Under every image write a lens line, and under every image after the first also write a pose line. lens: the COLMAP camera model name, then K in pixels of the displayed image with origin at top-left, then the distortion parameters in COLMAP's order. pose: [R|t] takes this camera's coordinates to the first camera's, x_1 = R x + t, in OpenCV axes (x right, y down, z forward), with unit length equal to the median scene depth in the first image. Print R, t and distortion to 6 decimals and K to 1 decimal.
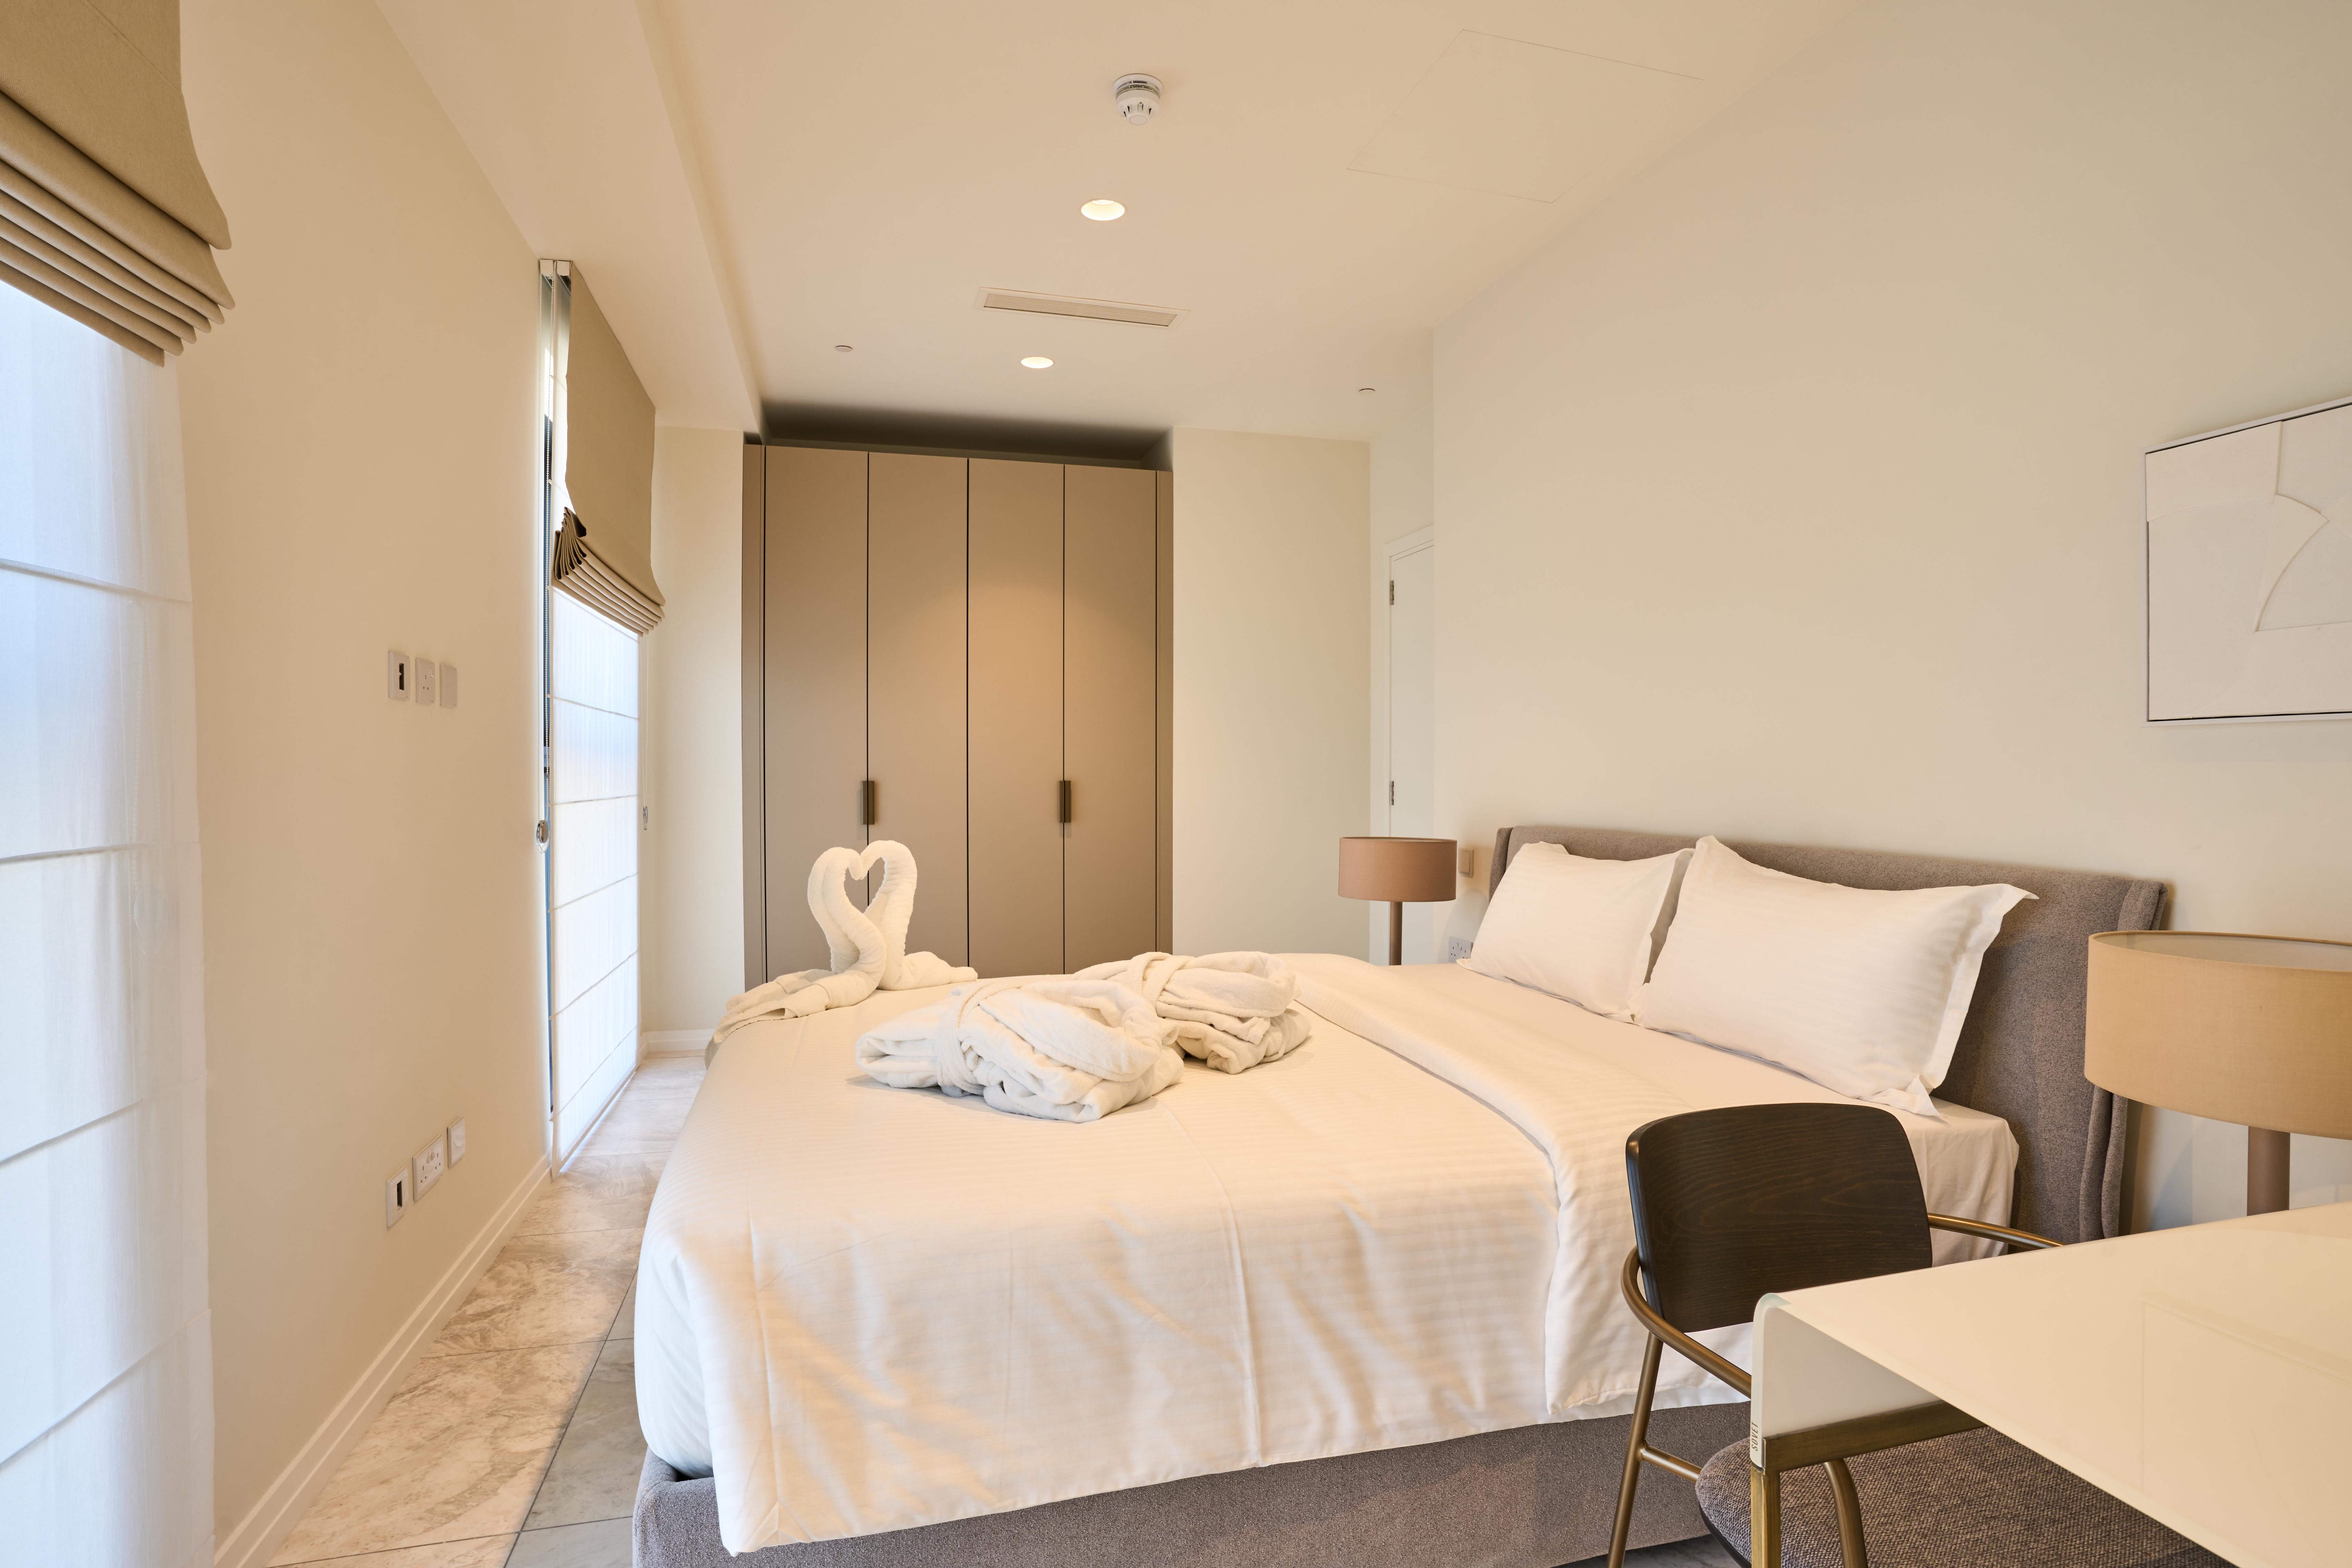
lens RADIAL K [[1168.3, 0, 1185.9], [0, 1168.3, 773.3], [0, 0, 1]] dist [-0.067951, 0.026898]
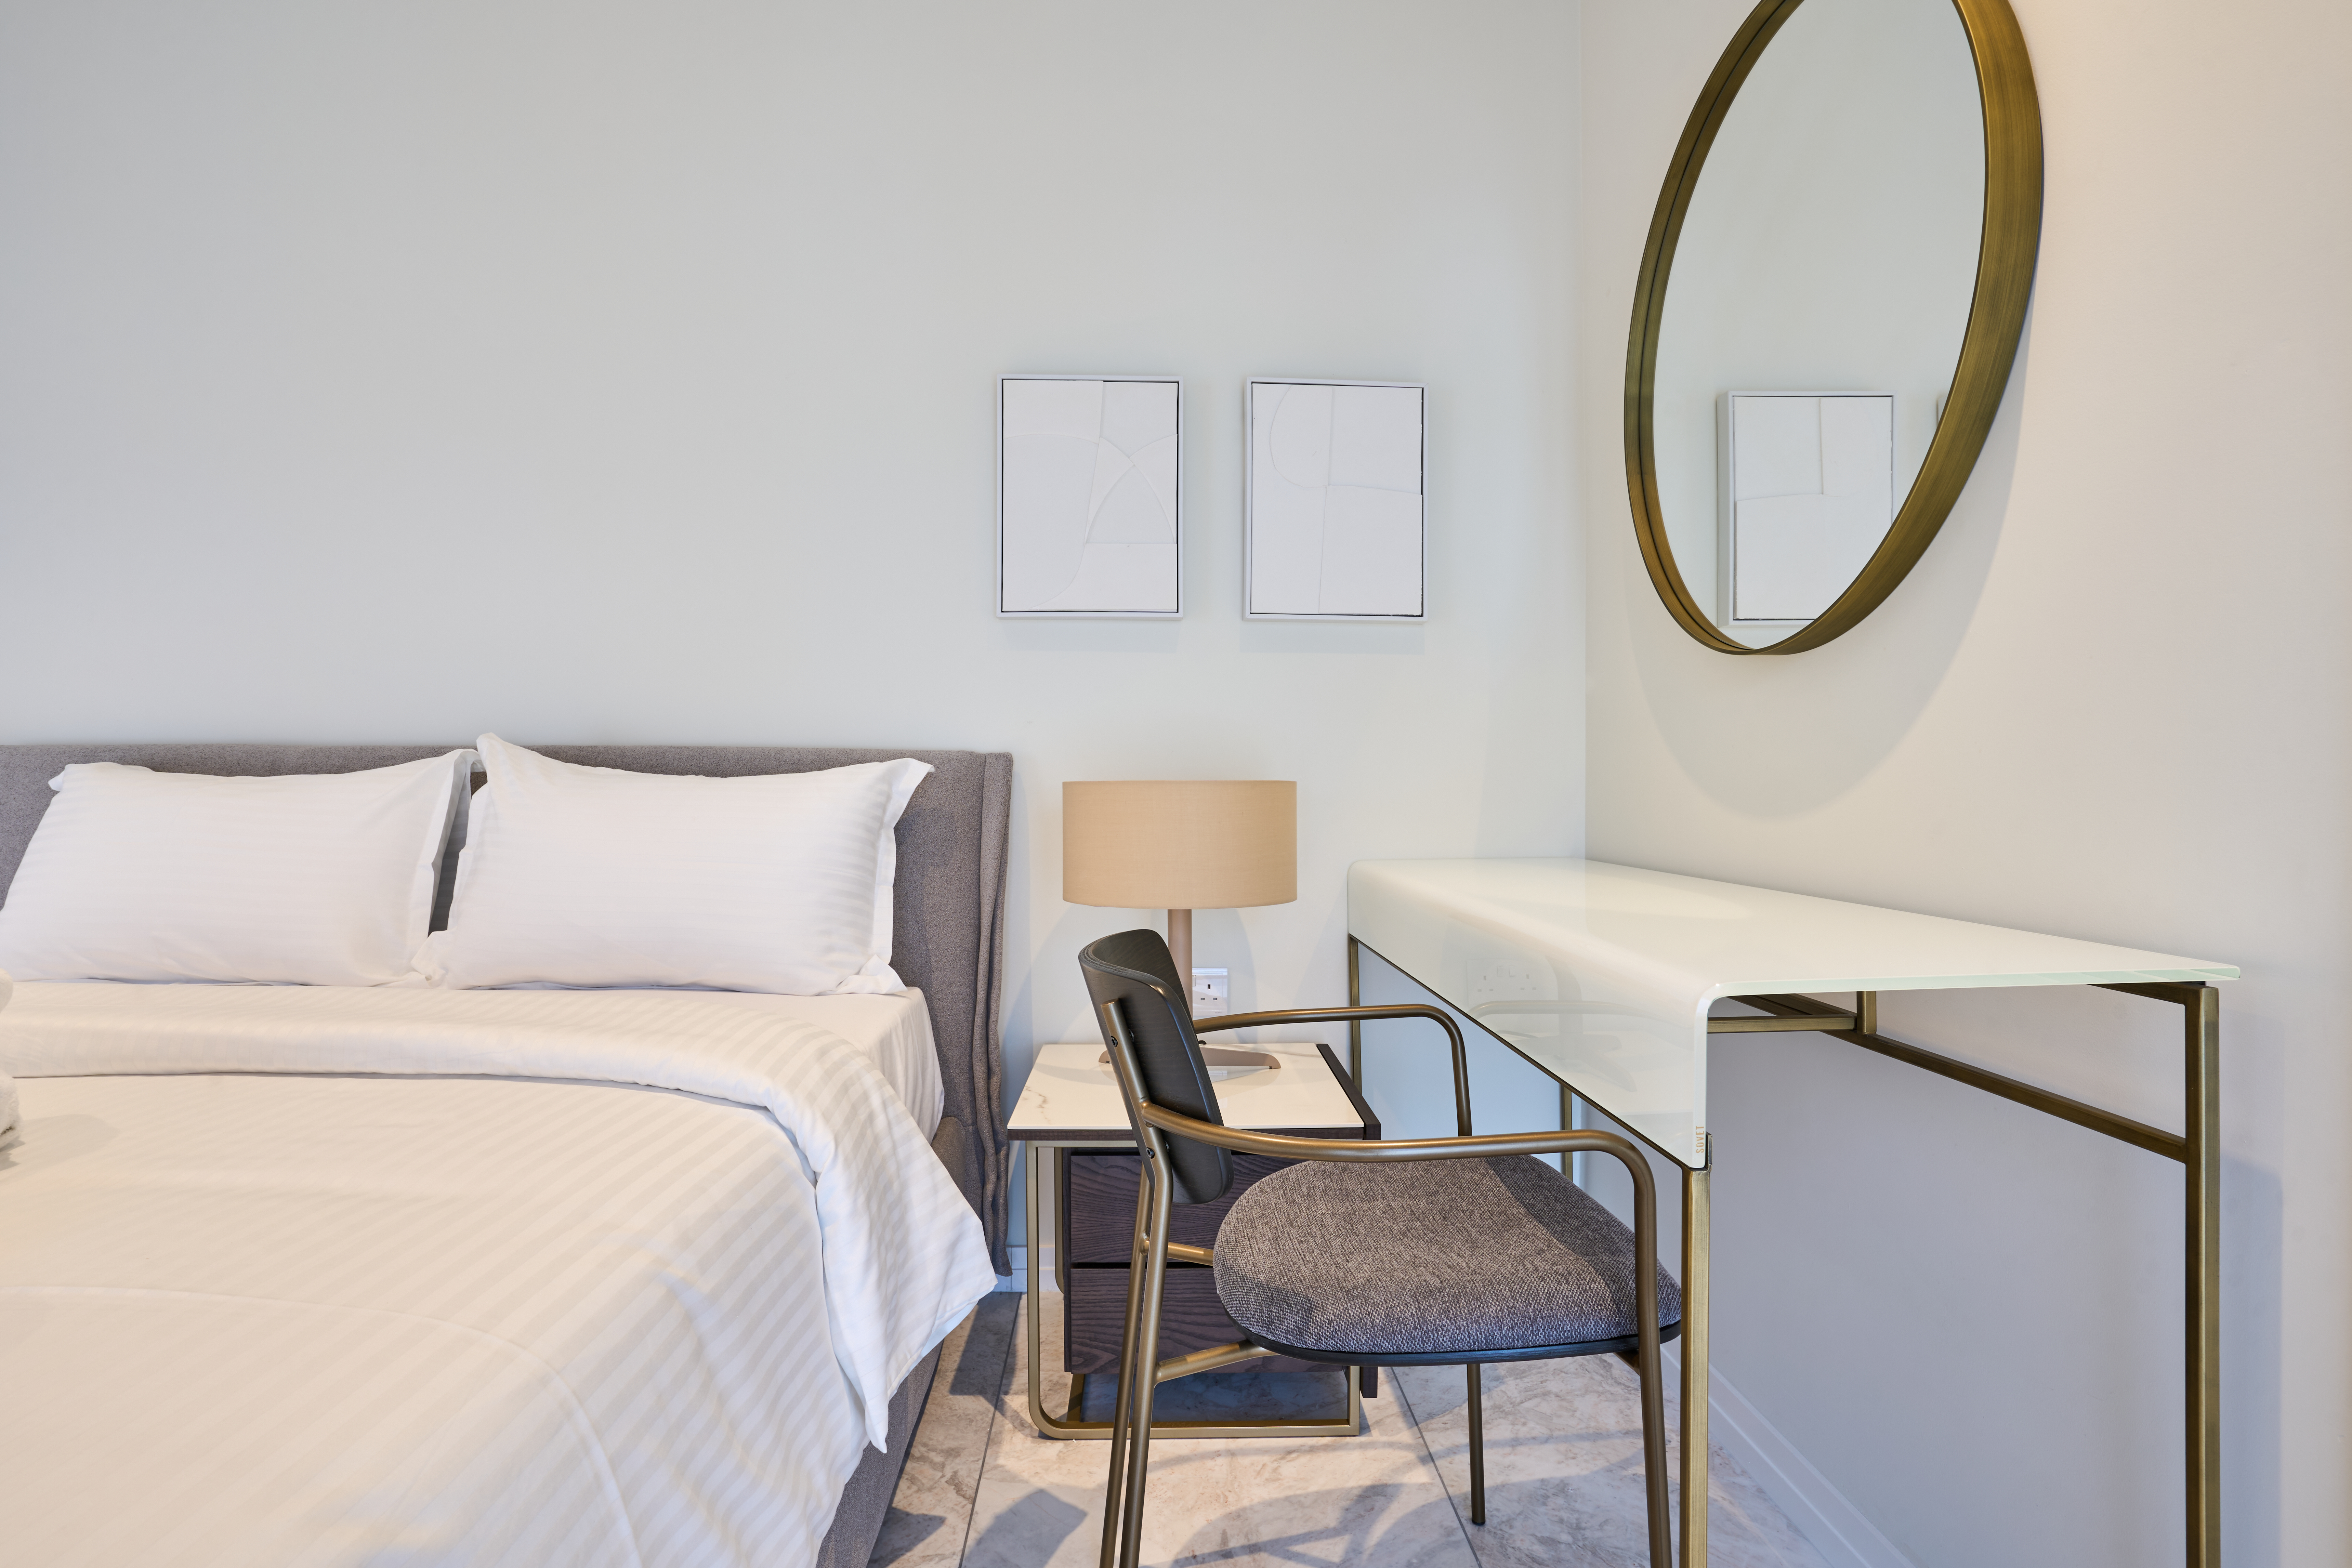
lens RADIAL K [[1167.0, 0, 1178.0], [0, 1167.0, 790.4], [0, 0, 1]] dist [-0.078493, 0.040958]
pose [[0.233519, -0.010516, 0.972295, -0.183438], [-0.001221, 0.999938, 0.011109, 0.083332], [-0.972351, -0.003781, 0.233492, 0.376151]]
